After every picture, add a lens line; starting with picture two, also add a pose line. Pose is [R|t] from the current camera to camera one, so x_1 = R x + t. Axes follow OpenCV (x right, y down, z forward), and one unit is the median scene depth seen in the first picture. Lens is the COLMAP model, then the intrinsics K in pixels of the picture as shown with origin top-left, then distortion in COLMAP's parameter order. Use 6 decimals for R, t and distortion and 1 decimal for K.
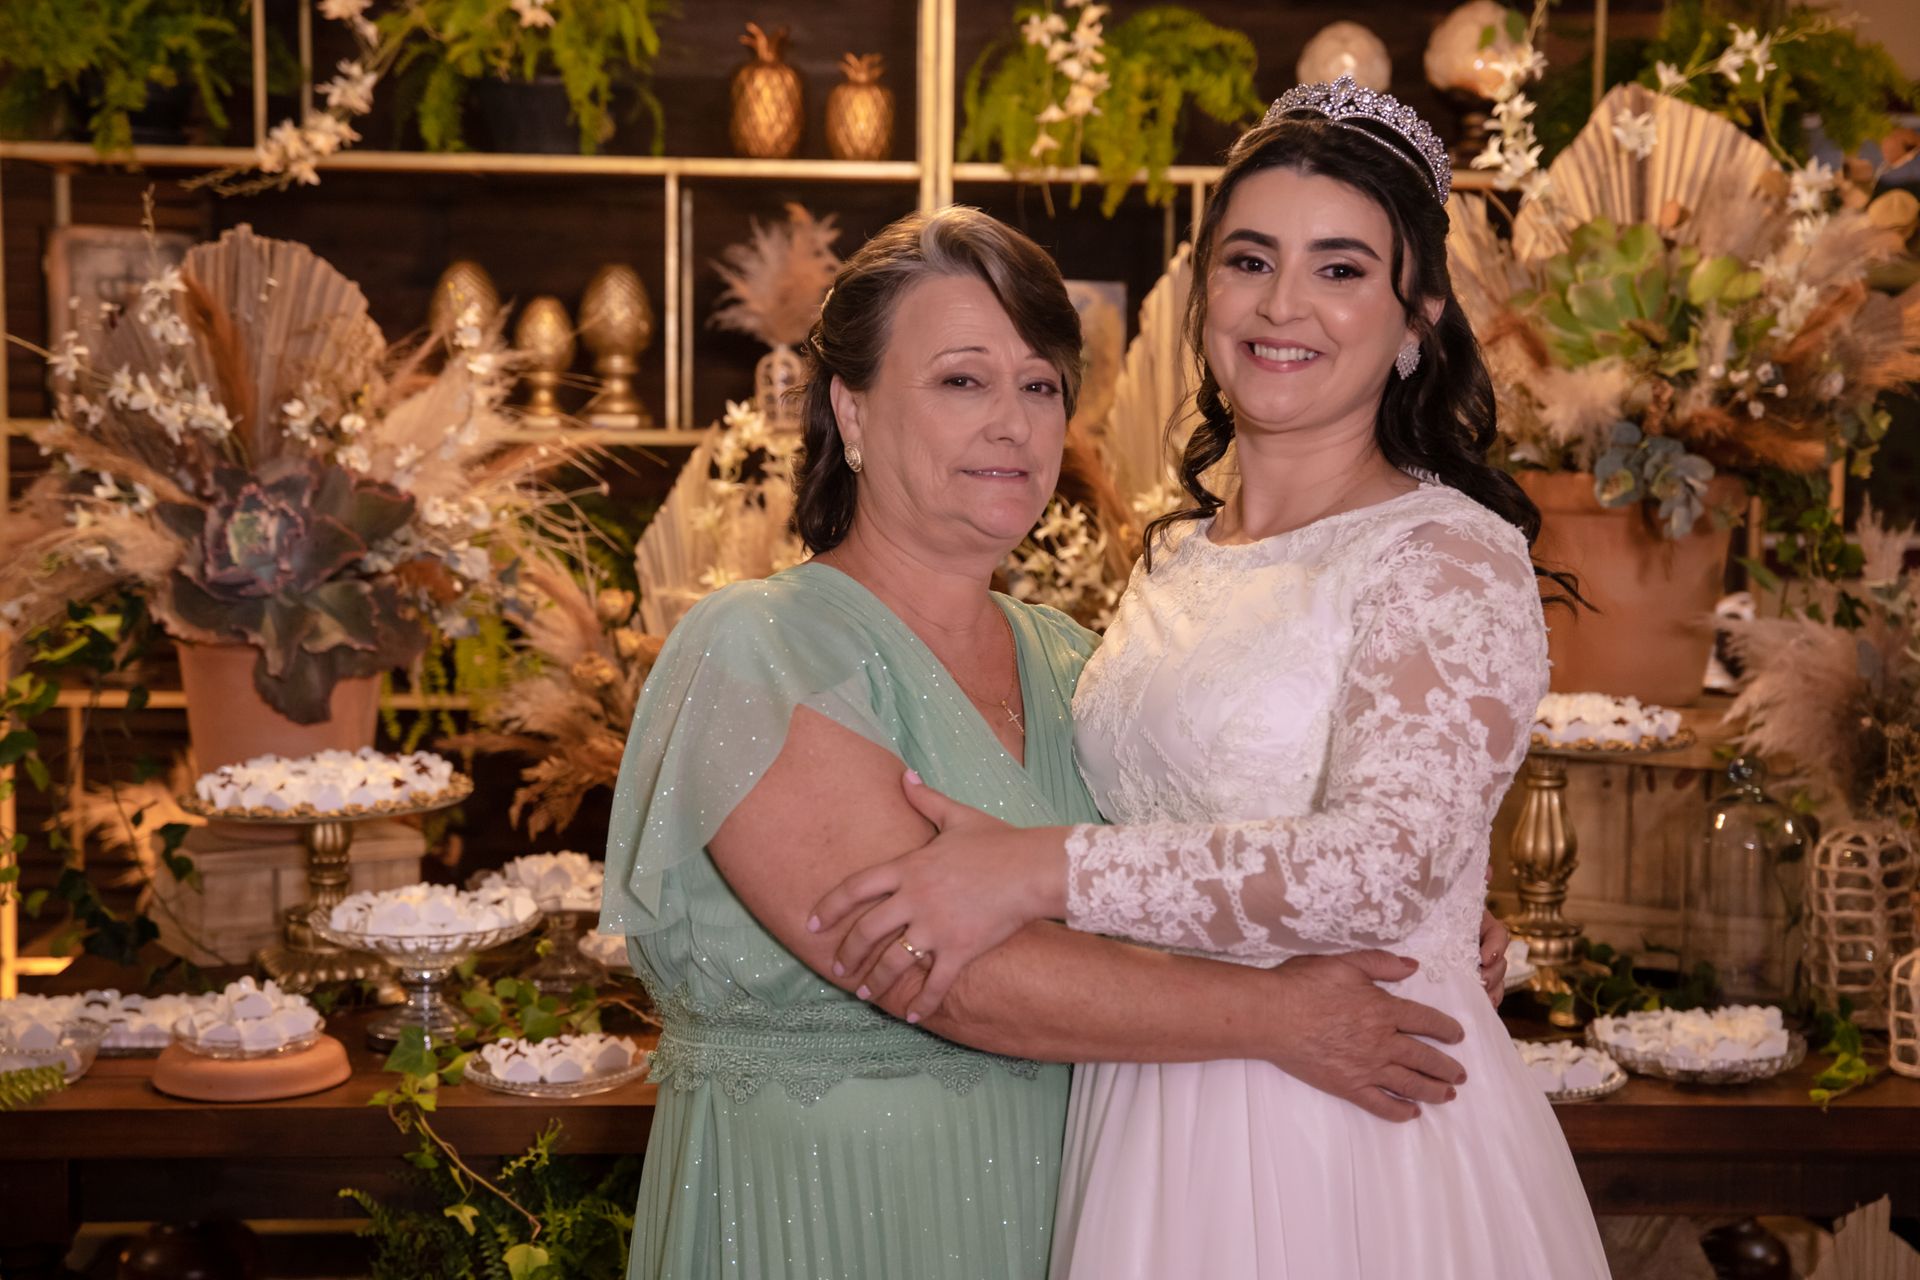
lens RADIAL K [[2921.0, 0, 957.9], [0, 2921.0, 635.9], [0, 0, 1]] dist [0.097575, 0.199966]
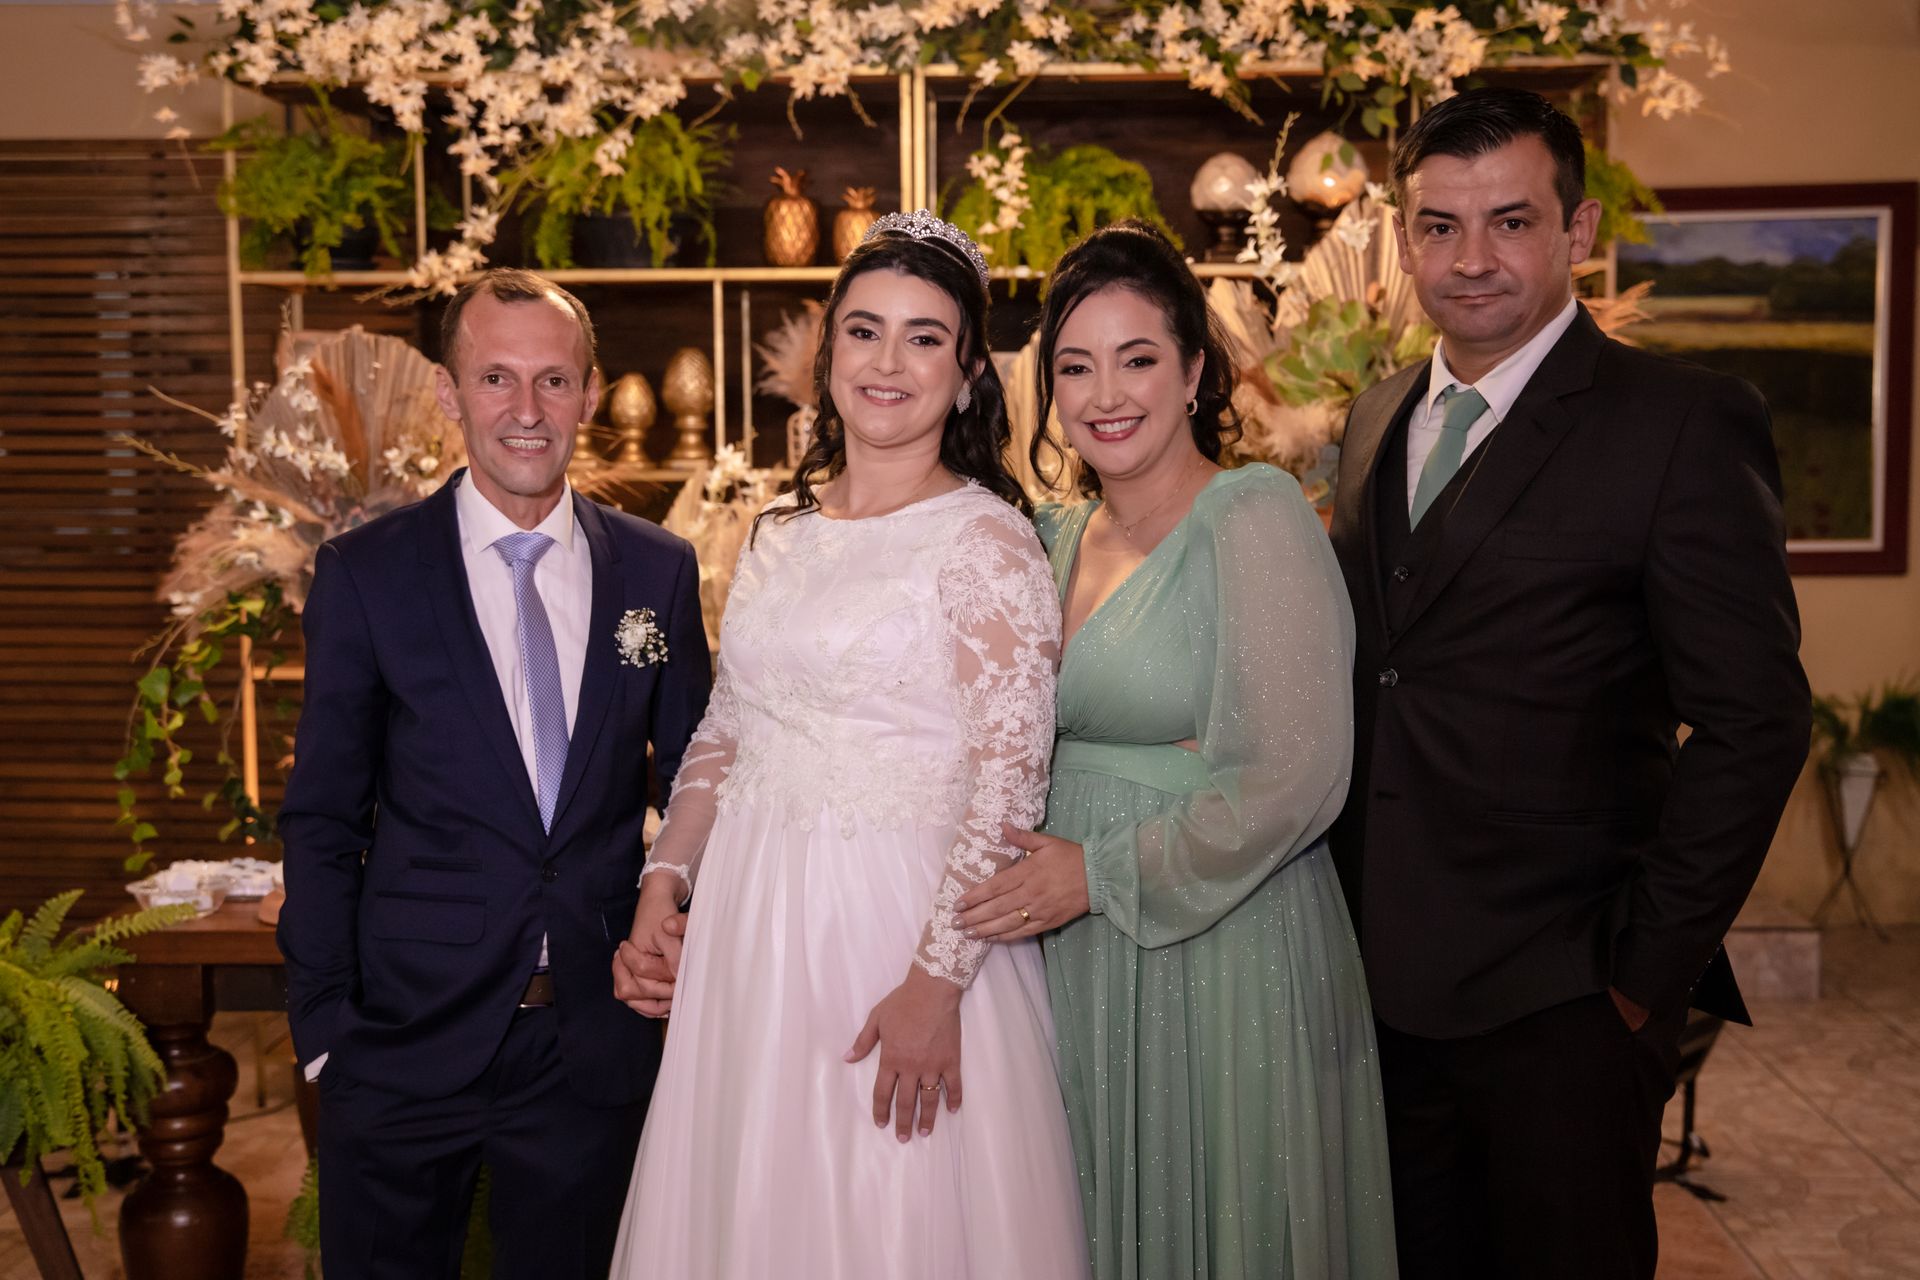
lens RADIAL K [[2432.9, 0, 963.1], [0, 2432.9, 637.7], [0, 0, 1]] dist [0.030711, 0.164214]
pose [[0.995310, -0.011743, -0.096017, 0.156559], [0.010928, 0.999900, -0.009009, 0.023962], [0.096113, 0.007917, 0.995339, -0.136326]]
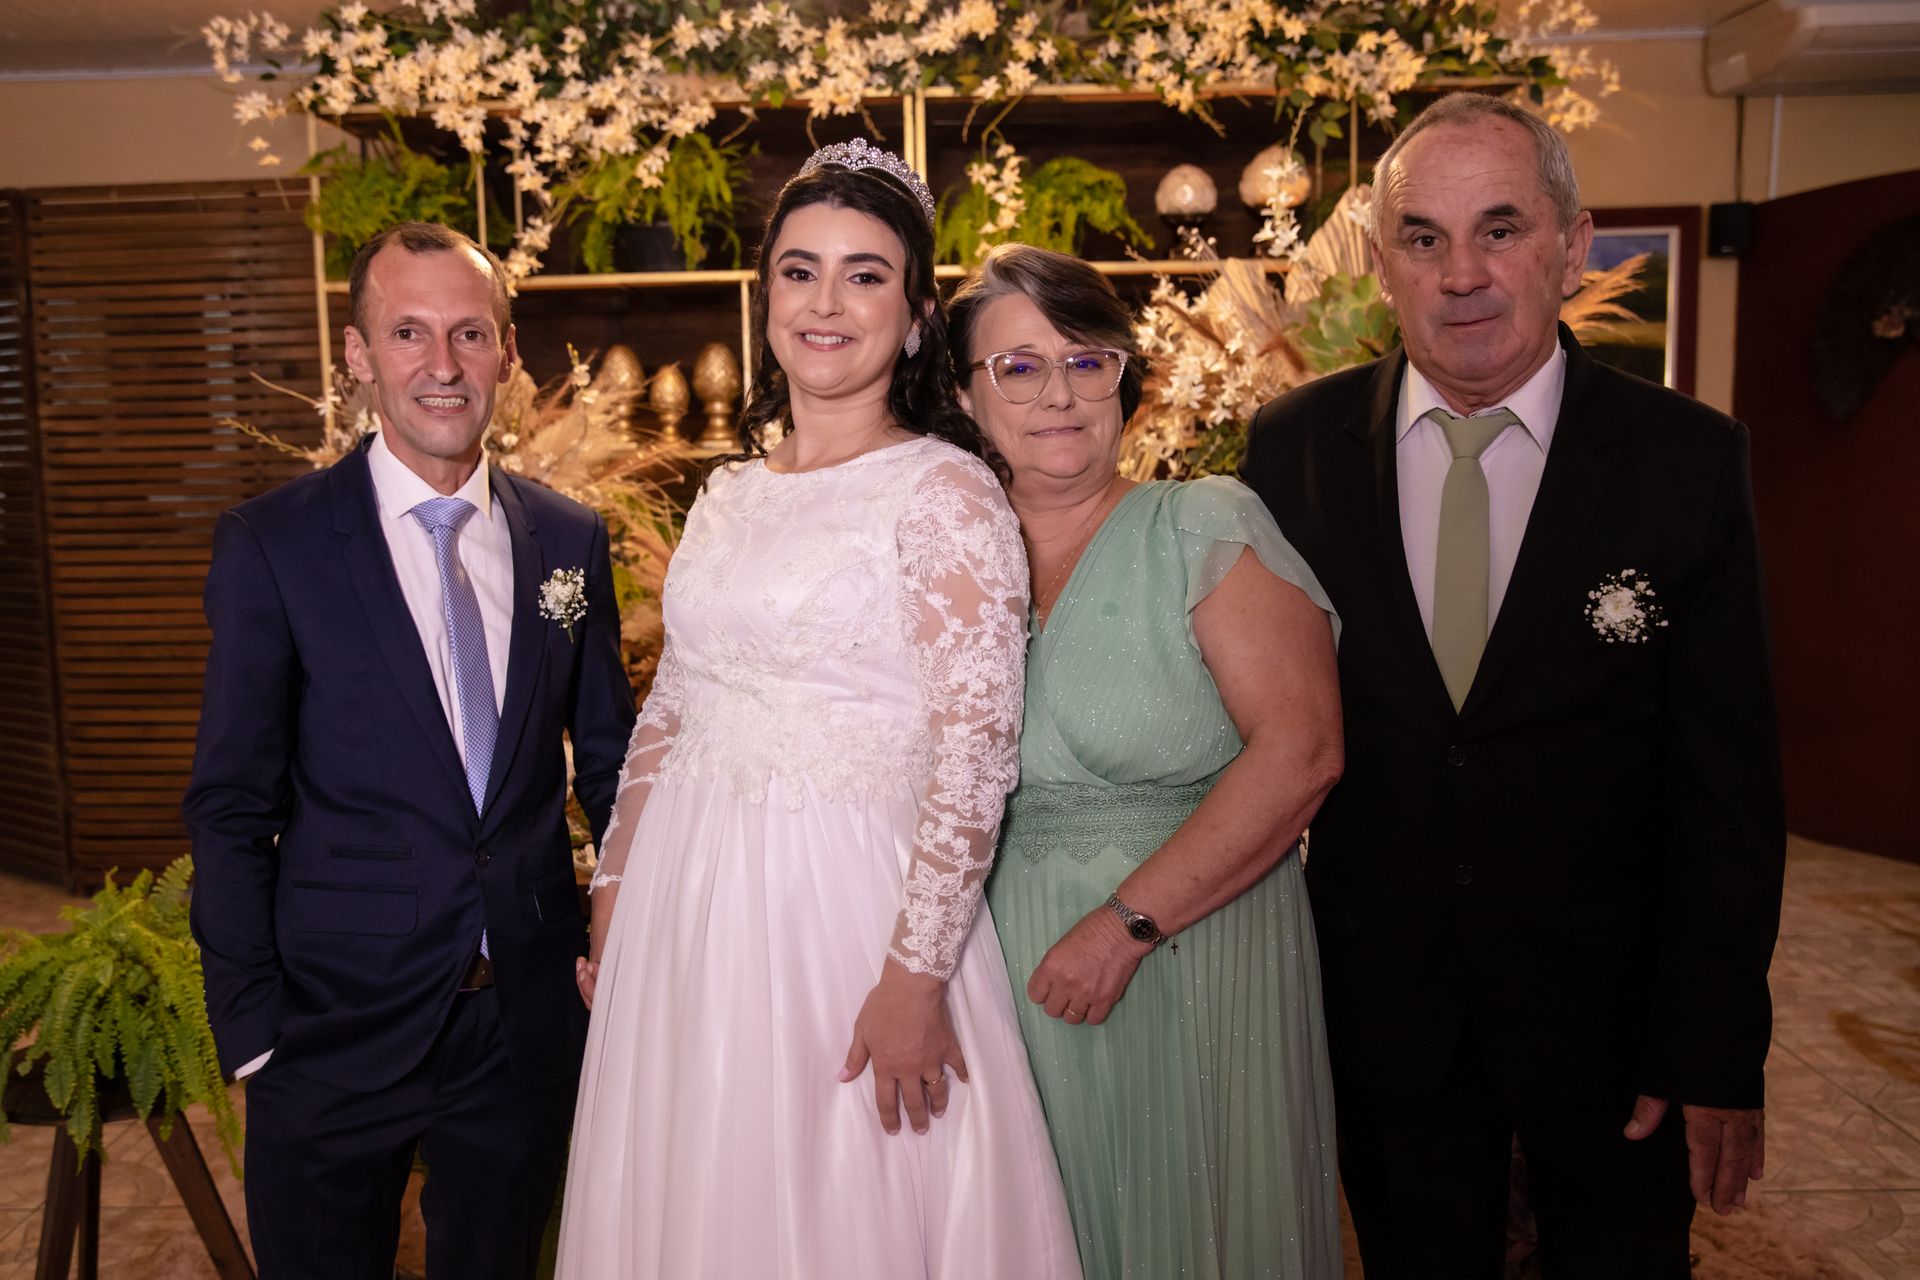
lens RADIAL K [[1776.0, 0, 889.1], [0, 1776.0, 679.9], [0, 0, 1]] dist [-0.067686, 0.111507]
pose [[0.997058, -0.025276, -0.072369, 0.051388], [0.028484, 0.998641, 0.043652, 0.016844], [0.071167, -0.045585, 0.996422, 0.093782]]
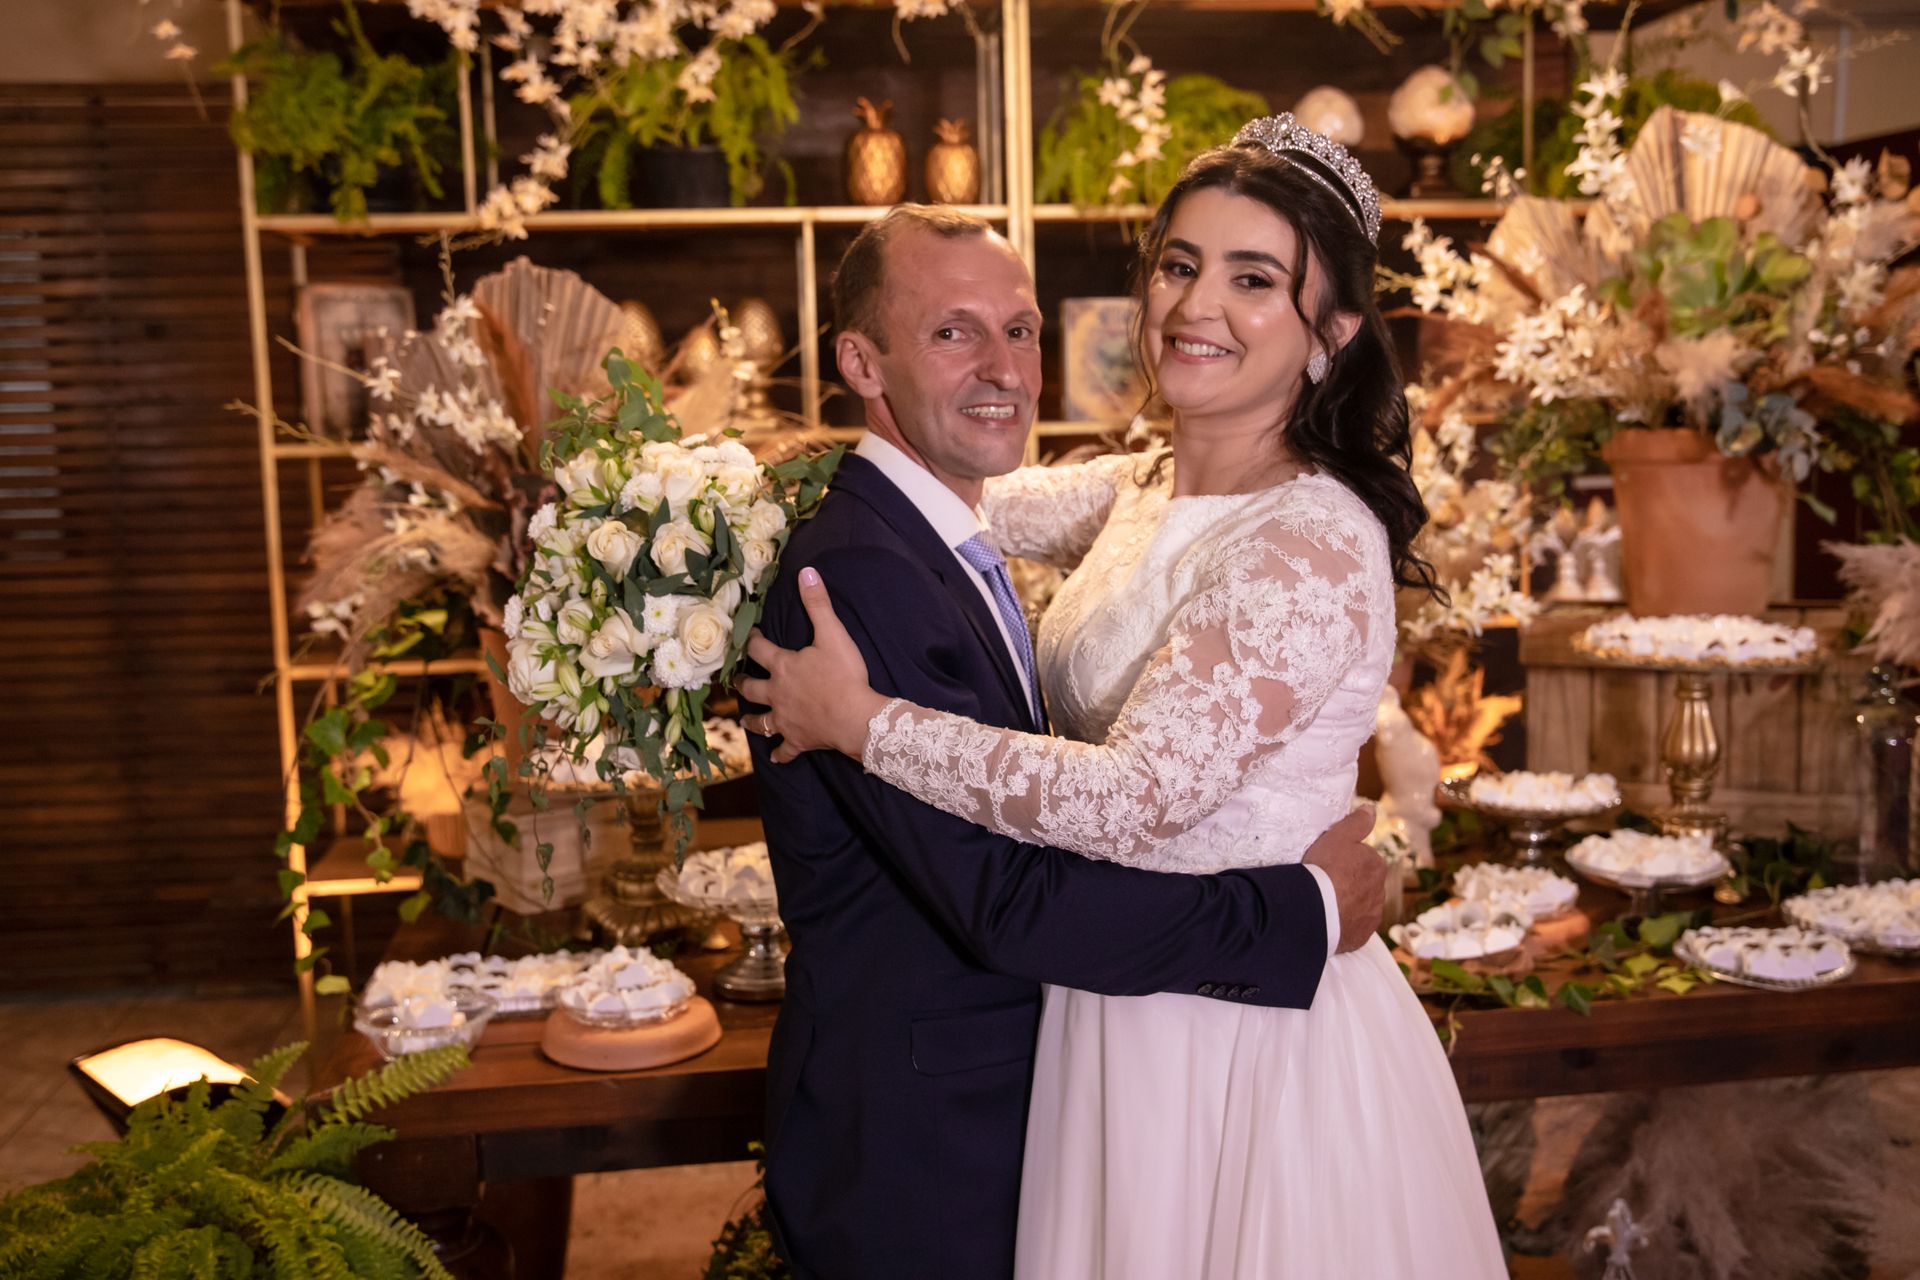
lens RADIAL K [[1896.8, 0, 953.3], [0, 1896.8, 636.9], [0, 0, 1]] dist [-0.041517, 0.145933]
pose [[0.995403, -0.049801, 0.081809, -0.143390], [0.046811, 0.998178, 0.038063, -0.014266], [-0.083555, -0.034059, 0.995921, 0.257960]]
